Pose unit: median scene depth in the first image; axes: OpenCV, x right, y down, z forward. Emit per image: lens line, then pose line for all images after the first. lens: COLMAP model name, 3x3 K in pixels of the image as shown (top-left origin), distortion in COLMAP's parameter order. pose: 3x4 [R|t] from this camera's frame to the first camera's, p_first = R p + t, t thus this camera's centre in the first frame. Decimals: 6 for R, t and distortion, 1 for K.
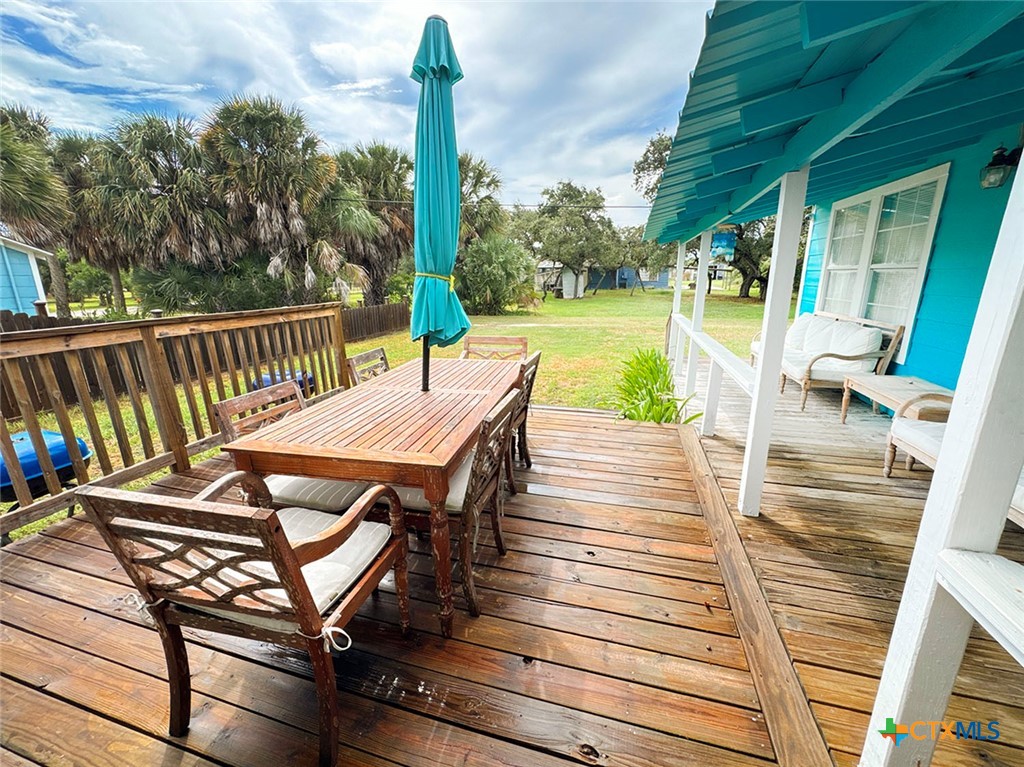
lens RADIAL K [[418.1, 0, 509.6], [0, 418.1, 382.0], [0, 0, 1]] dist [-0.001982, 0.000029]
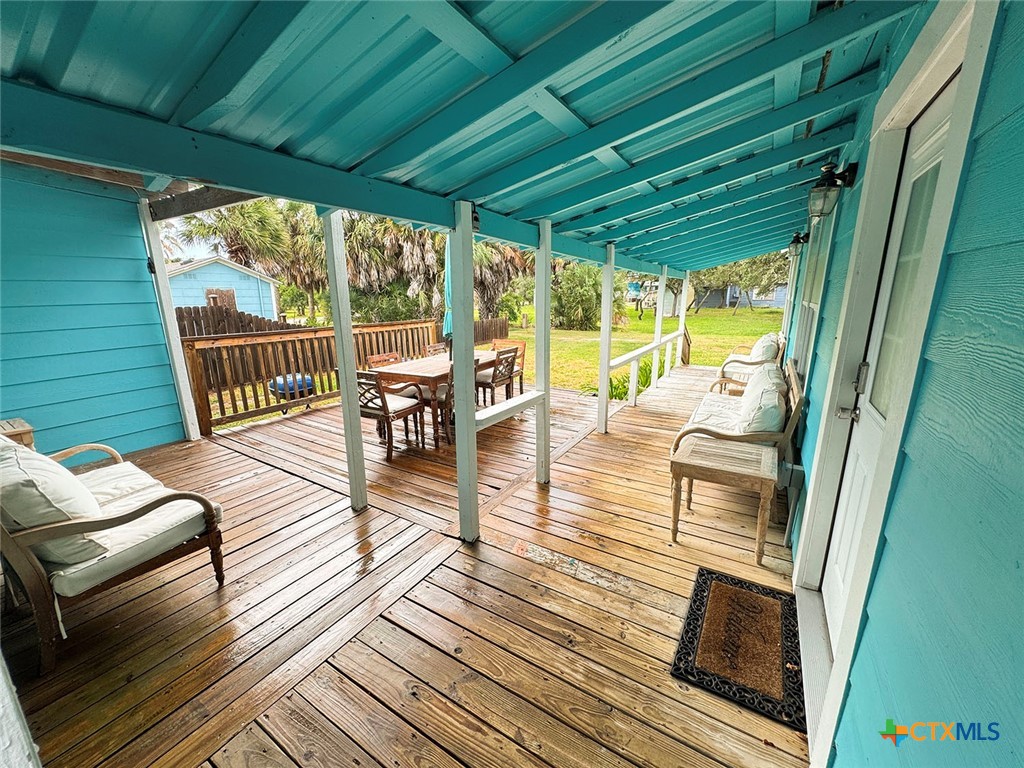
lens RADIAL K [[418.1, 0, 509.6], [0, 418.1, 382.5], [0, 0, 1]] dist [-0.001982, 0.000029]
pose [[0.957657, 0.060457, -0.281493, 0.118212], [-0.070325, 0.997209, -0.025080, 0.027941], [0.279192, 0.043814, 0.959235, -0.165651]]
